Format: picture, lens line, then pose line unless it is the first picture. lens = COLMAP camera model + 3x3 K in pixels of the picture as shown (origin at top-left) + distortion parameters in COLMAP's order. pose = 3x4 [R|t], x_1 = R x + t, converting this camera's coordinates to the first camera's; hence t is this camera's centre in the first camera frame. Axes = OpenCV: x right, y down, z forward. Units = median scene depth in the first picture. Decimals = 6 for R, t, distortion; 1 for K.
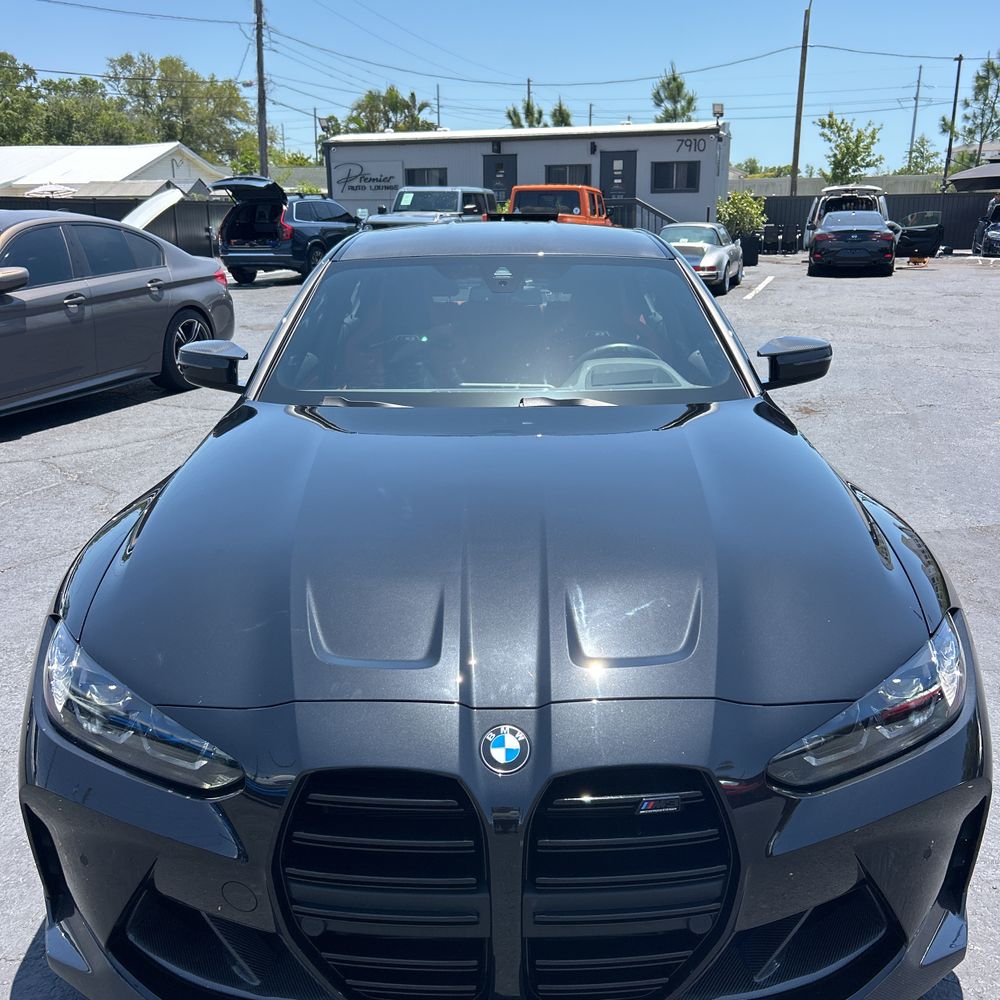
lens RADIAL K [[1019.8, 0, 502.4], [0, 1019.8, 503.1], [0, 0, 1]] dist [0.017315, 0.000000]
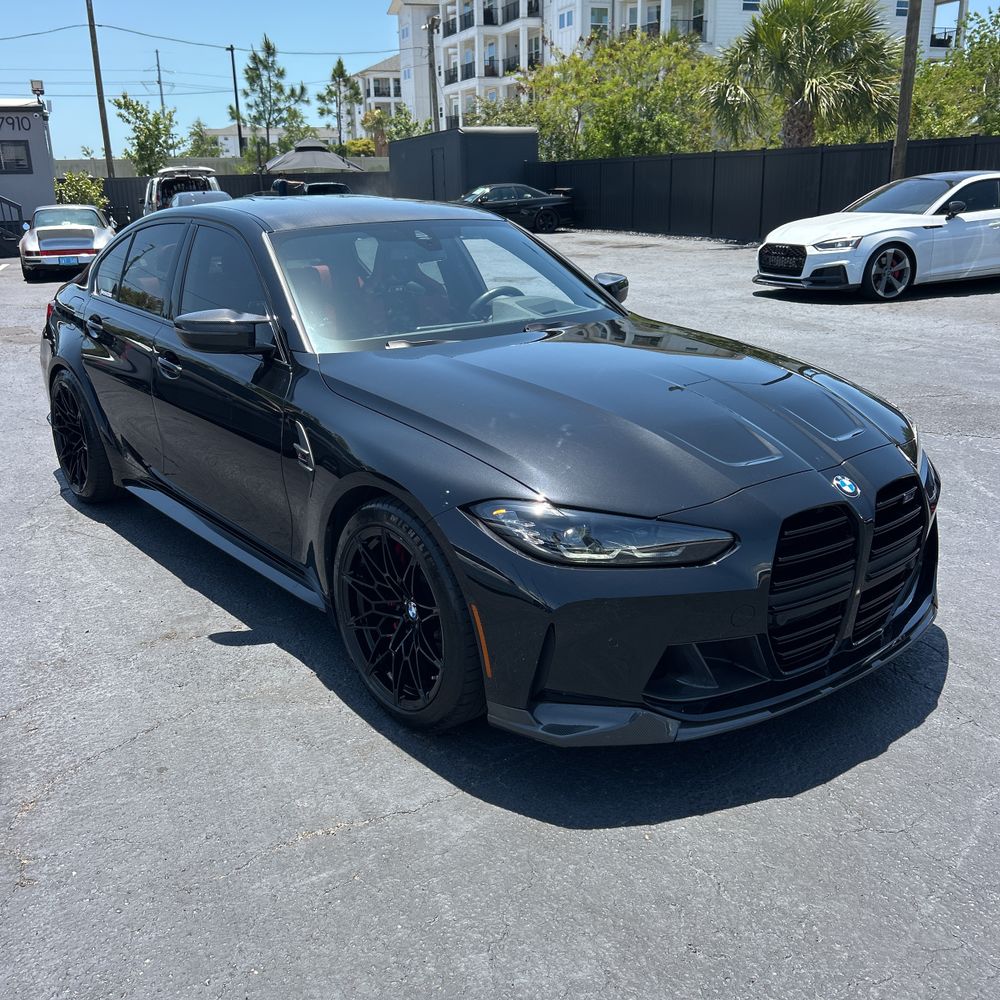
lens RADIAL K [[1019.8, 0, 491.9], [0, 1019.8, 501.5], [0, 0, 1]] dist [0.017315, 0.000000]
pose [[0.786279, -0.195036, 0.586281, -0.325847], [0.186387, 0.979541, 0.075892, 0.004209], [-0.589088, 0.049603, 0.806545, -0.011010]]
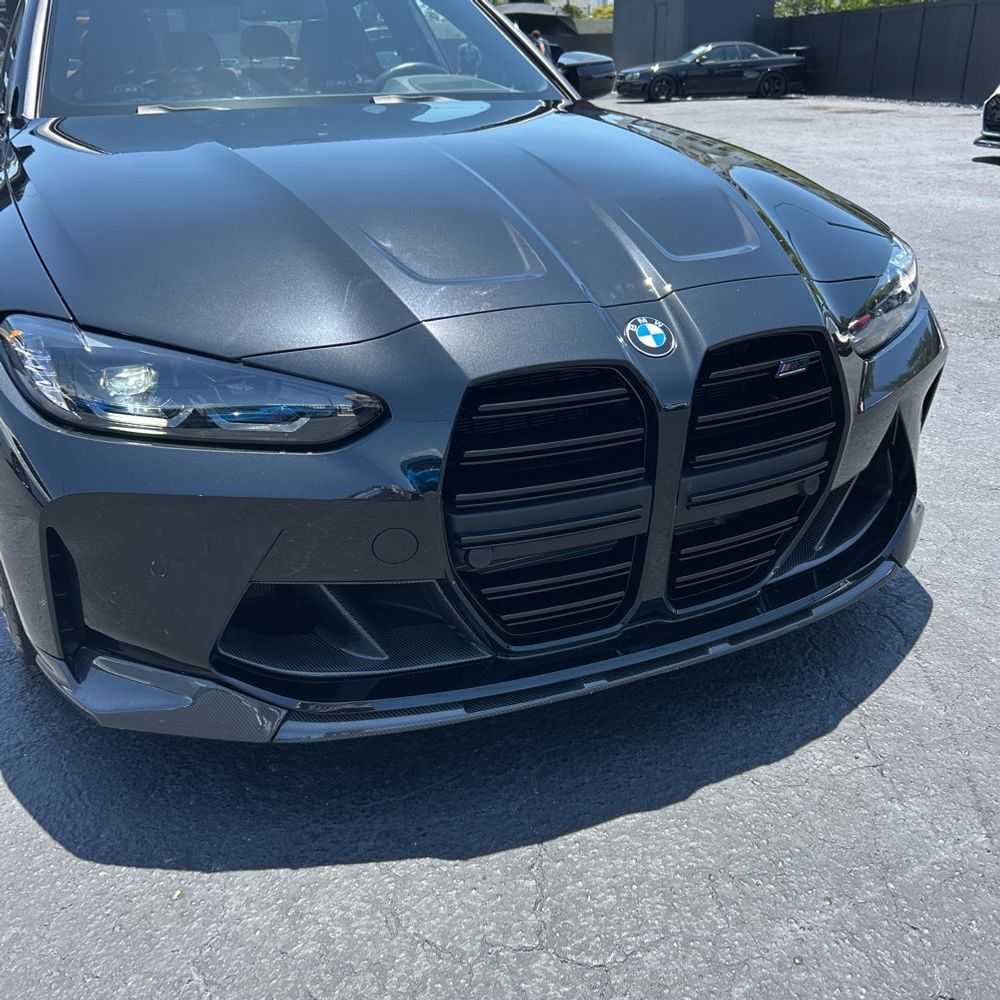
lens RADIAL K [[1019.8, 0, 497.7], [0, 1019.8, 495.6], [0, 0, 1]] dist [0.017315, 0.000000]
pose [[0.906152, -0.172537, 0.386159, -0.115043], [0.126178, 0.981713, 0.142546, 0.050316], [-0.403692, -0.080444, 0.911351, 0.034235]]
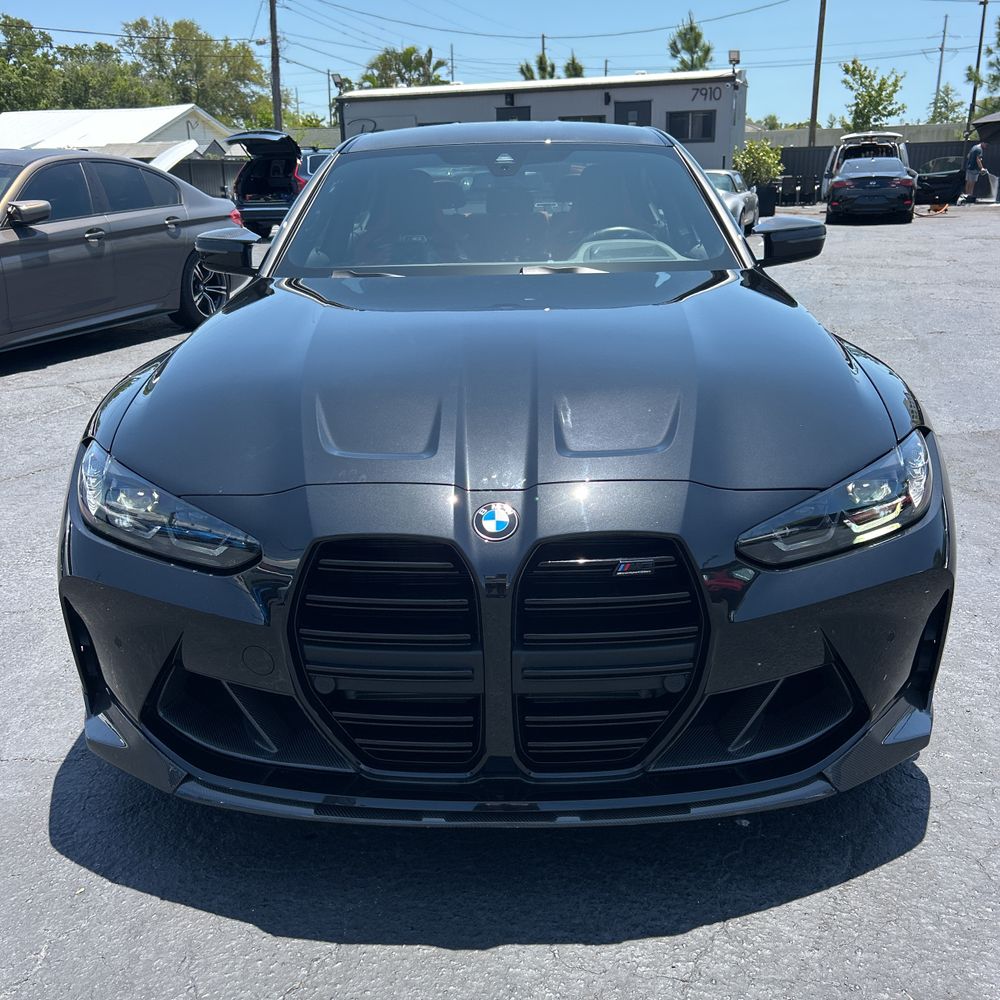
lens RADIAL K [[1019.8, 0, 484.7], [0, 1019.8, 498.2], [0, 0, 1]] dist [0.017315, 0.000000]
pose [[0.999431, -0.003807, -0.033506, 0.006005], [0.004770, 0.999577, 0.028689, 0.039910], [0.033383, -0.028833, 0.999027, -0.020741]]
